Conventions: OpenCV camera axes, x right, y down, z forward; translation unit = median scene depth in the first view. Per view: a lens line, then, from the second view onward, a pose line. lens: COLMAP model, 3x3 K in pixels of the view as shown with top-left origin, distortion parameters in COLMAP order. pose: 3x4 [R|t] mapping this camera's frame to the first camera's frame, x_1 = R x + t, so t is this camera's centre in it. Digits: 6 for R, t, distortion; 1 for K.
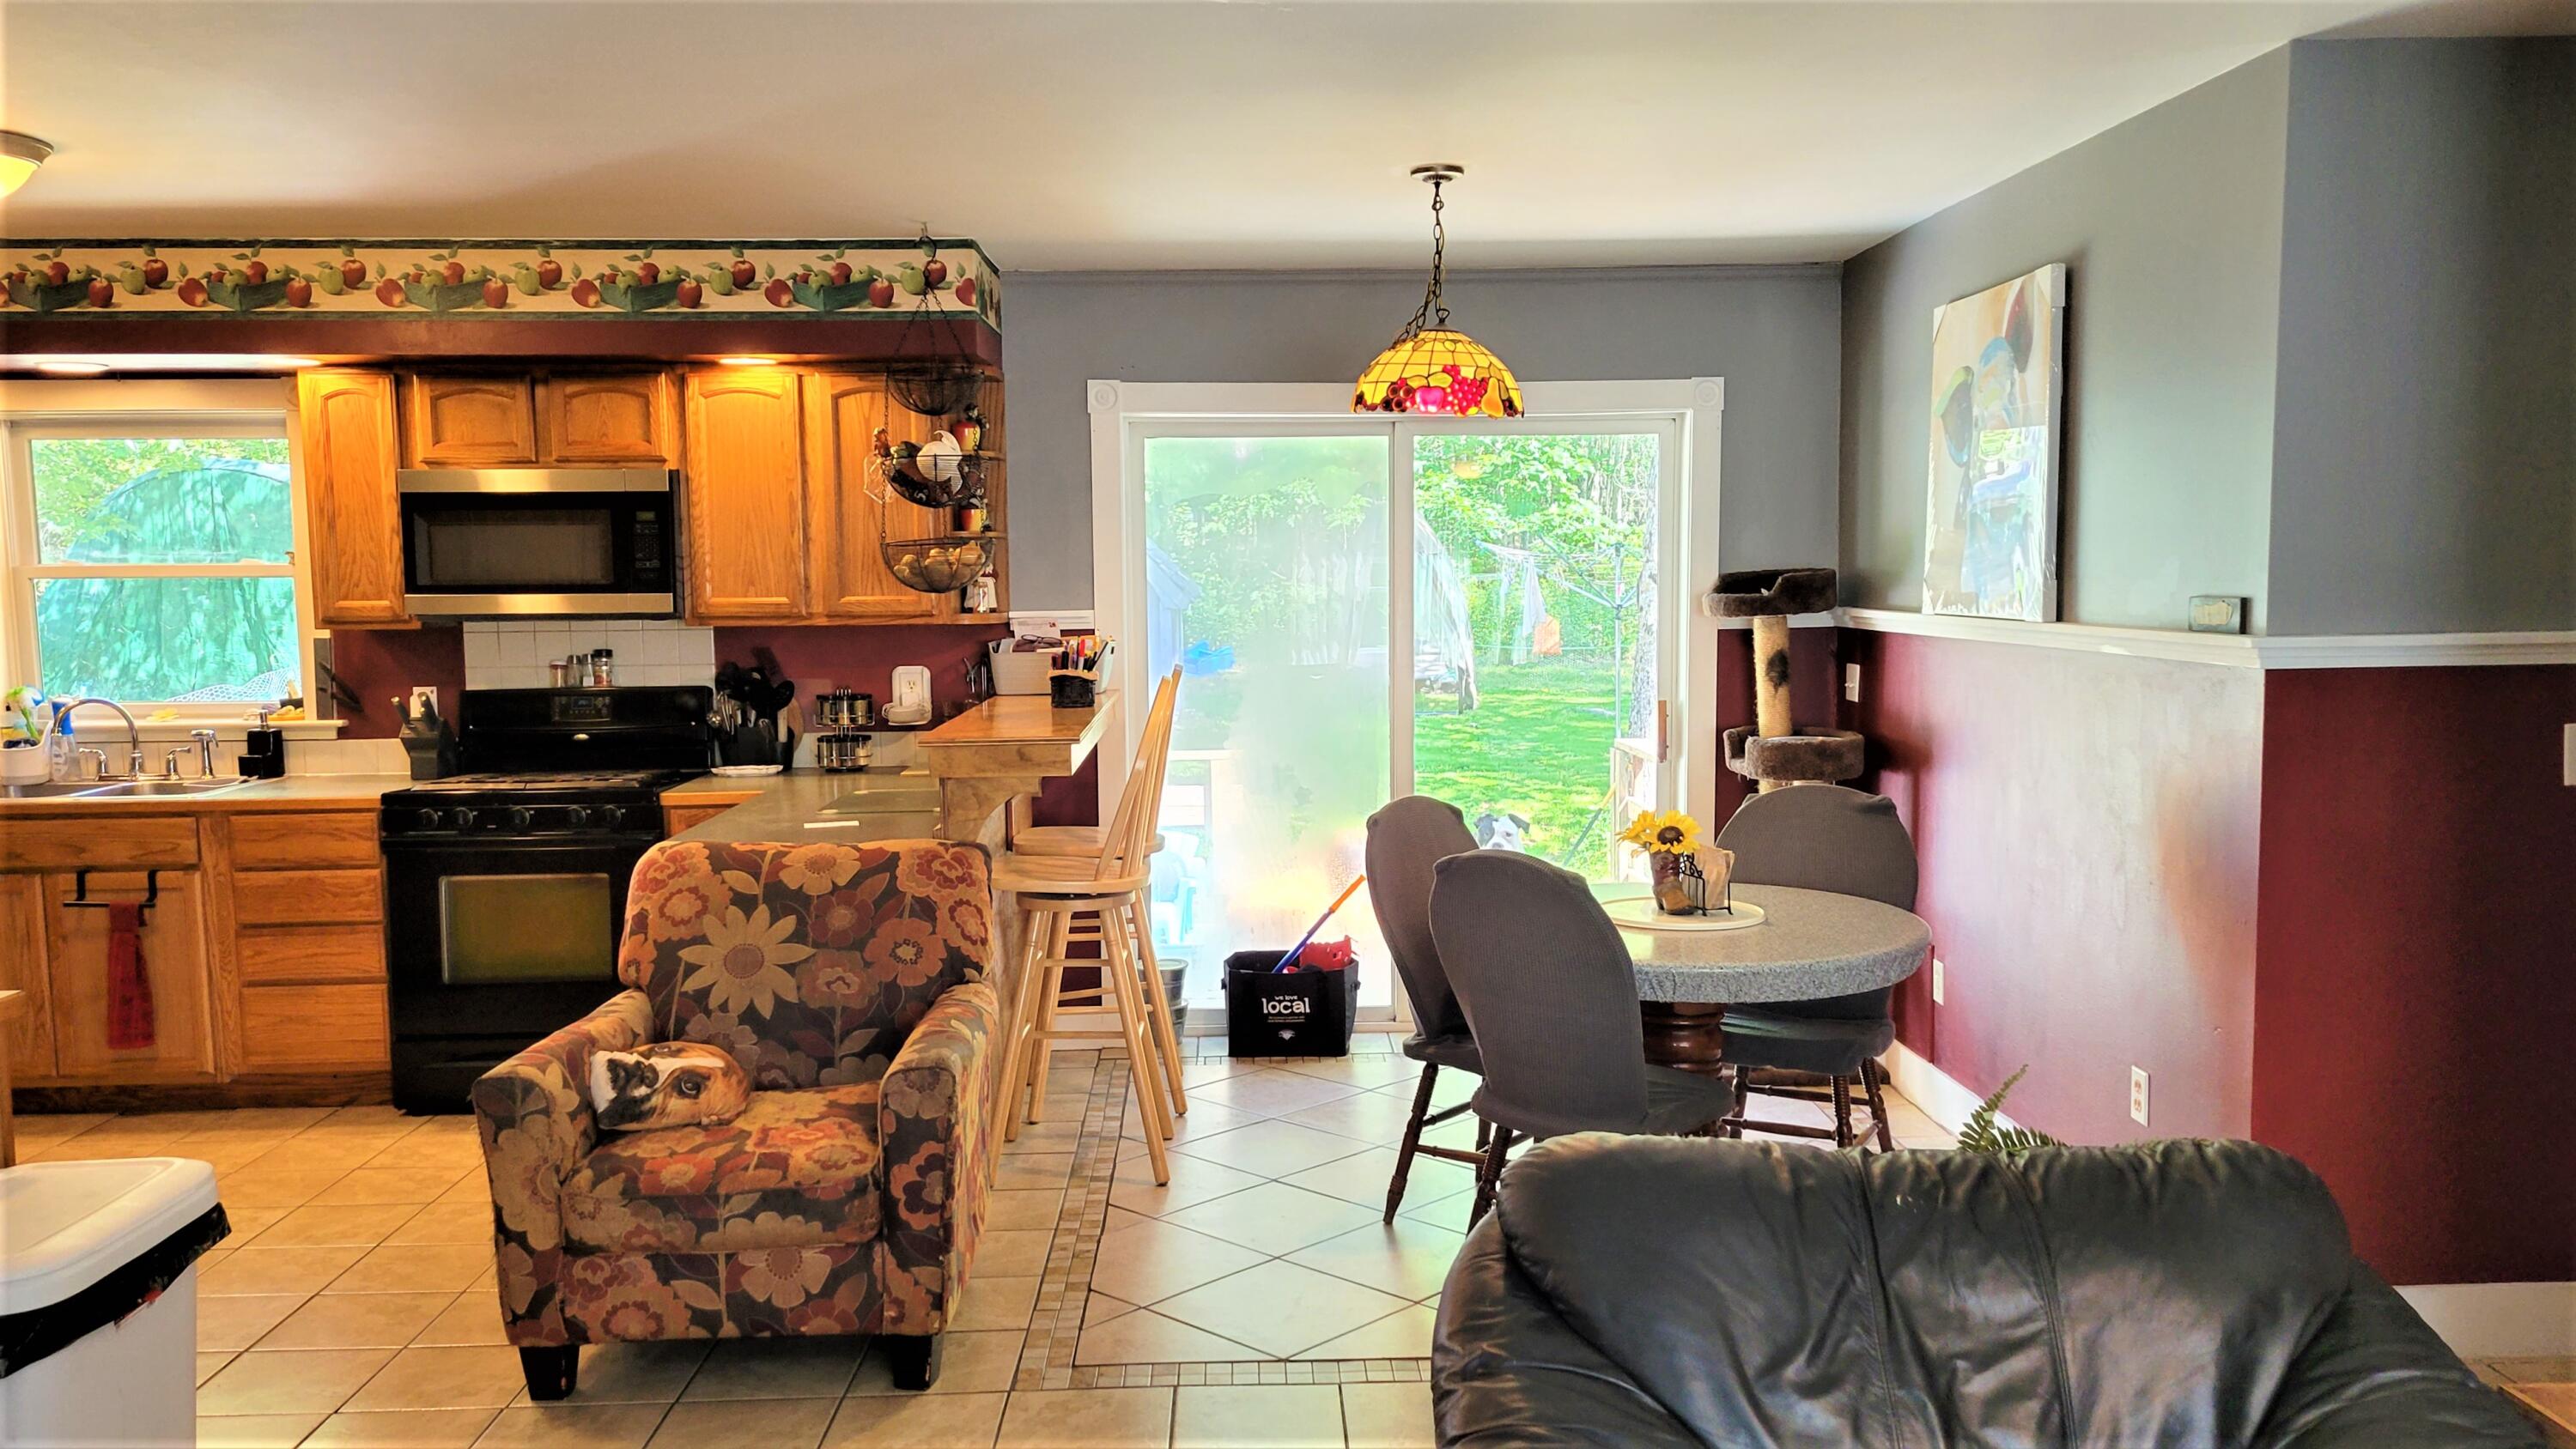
lens RADIAL K [[2024.5, 0, 1285.7], [0, 2024.5, 759.6], [0, 0, 1]] dist [0.057410, -0.004809]
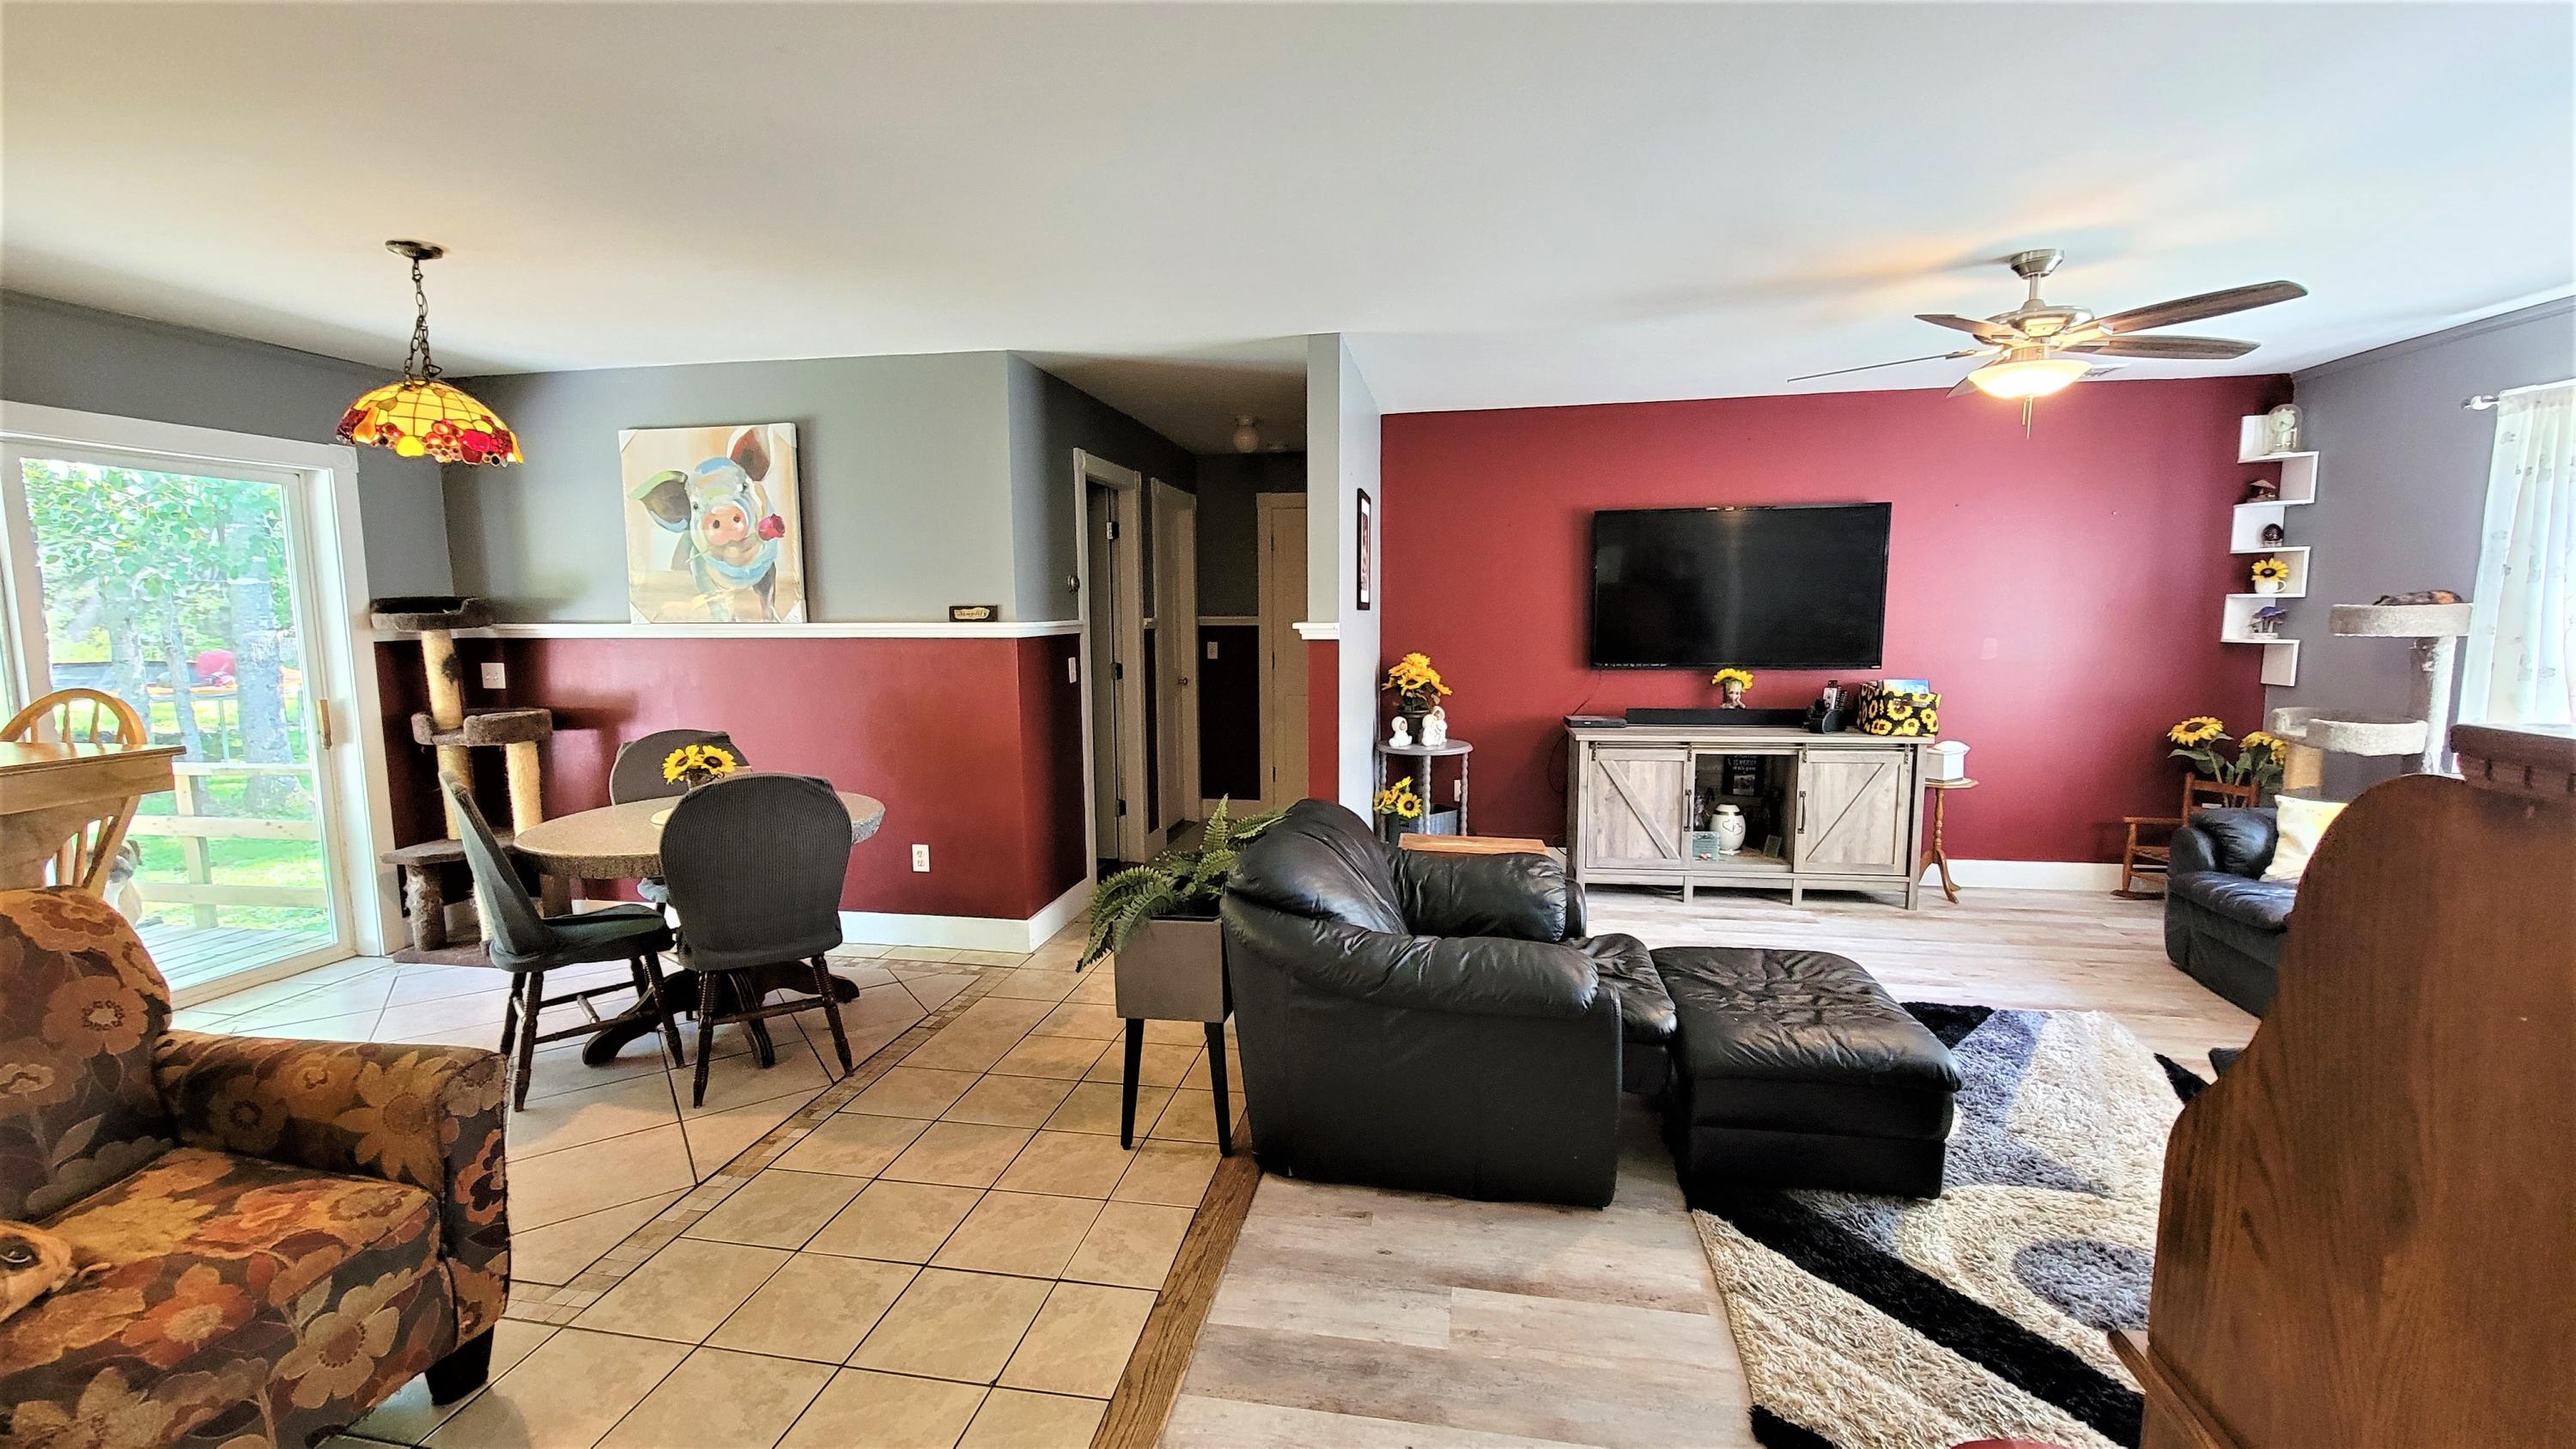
lens RADIAL K [[1051.6, 0, 1290.7], [0, 1051.6, 734.2], [0, 0, 1]] dist [-0.000617, -0.002535]
pose [[0.199558, -0.105797, 0.974158, -0.385096], [0.097441, 0.991369, 0.087705, -0.007834], [-0.975029, 0.077421, 0.208144, 0.330660]]
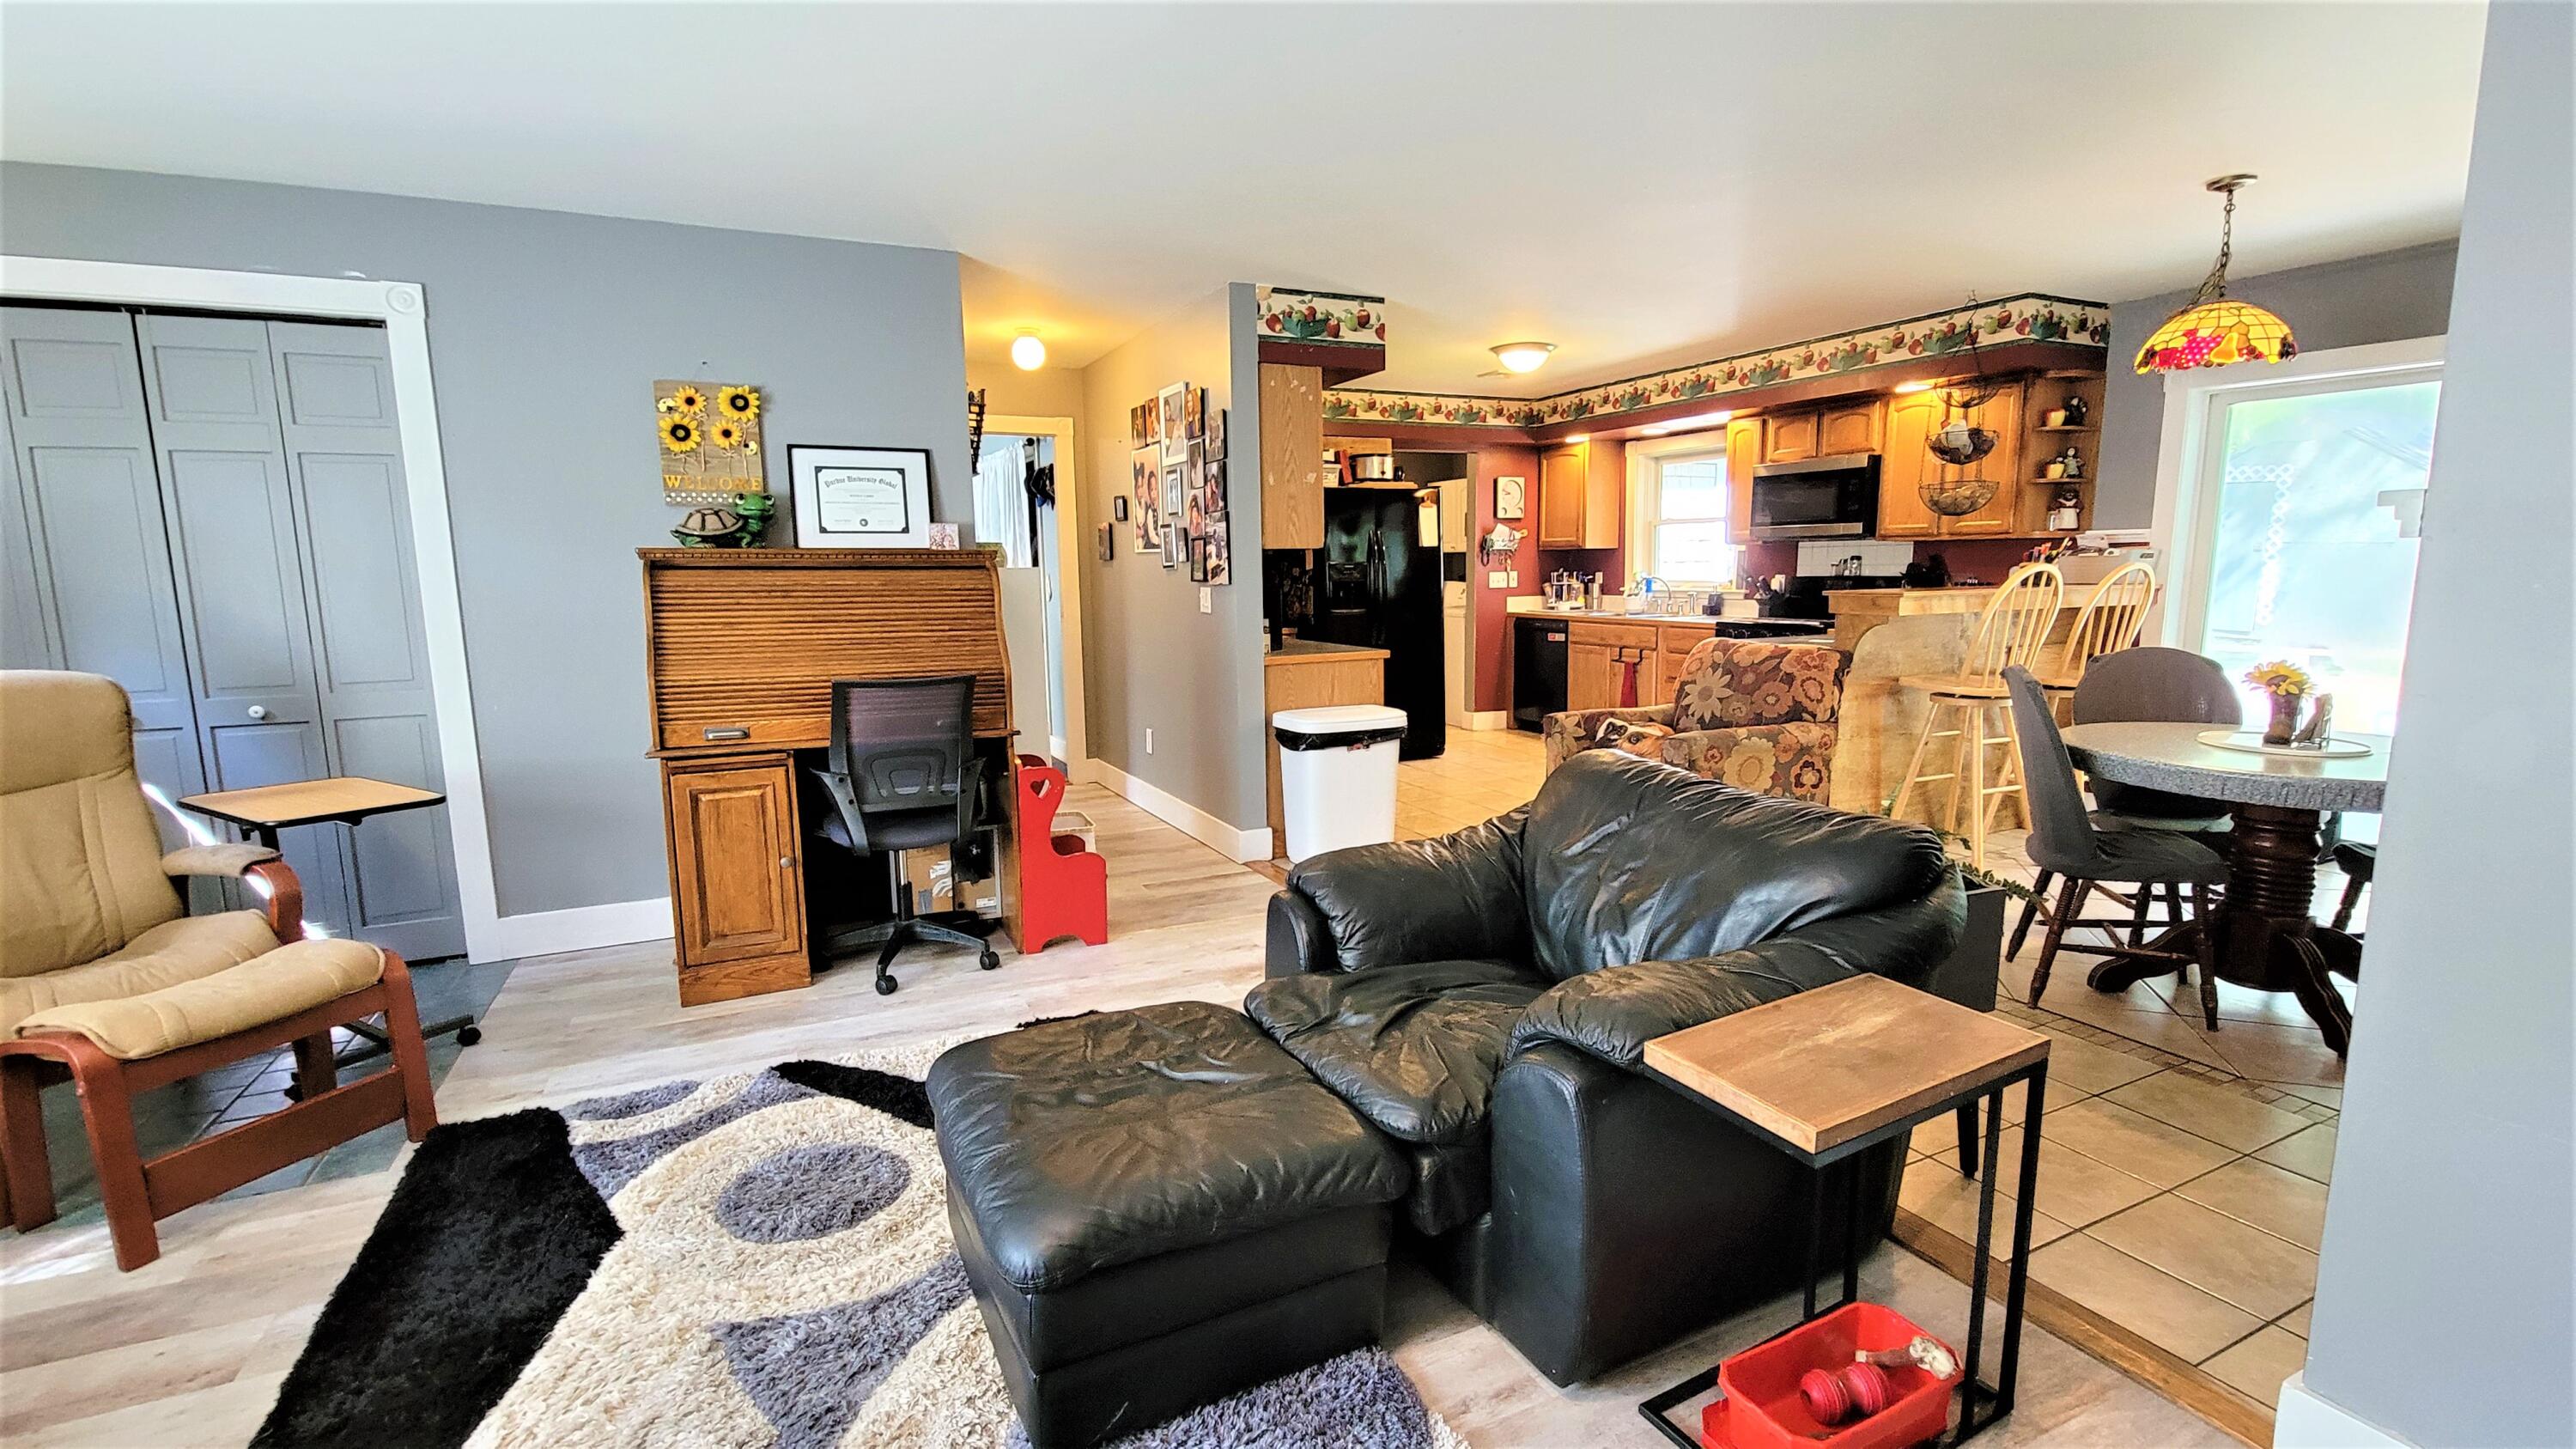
lens RADIAL K [[1132.0, 0, 1284.3], [0, 1132.0, 737.7], [0, 0, 1]] dist [-0.001198, -0.000990]
pose [[0.411402, 0.145309, -0.899796, 0.459789], [-0.078975, 0.989180, 0.123635, 0.027105], [0.908026, 0.020198, 0.418427, 0.104433]]
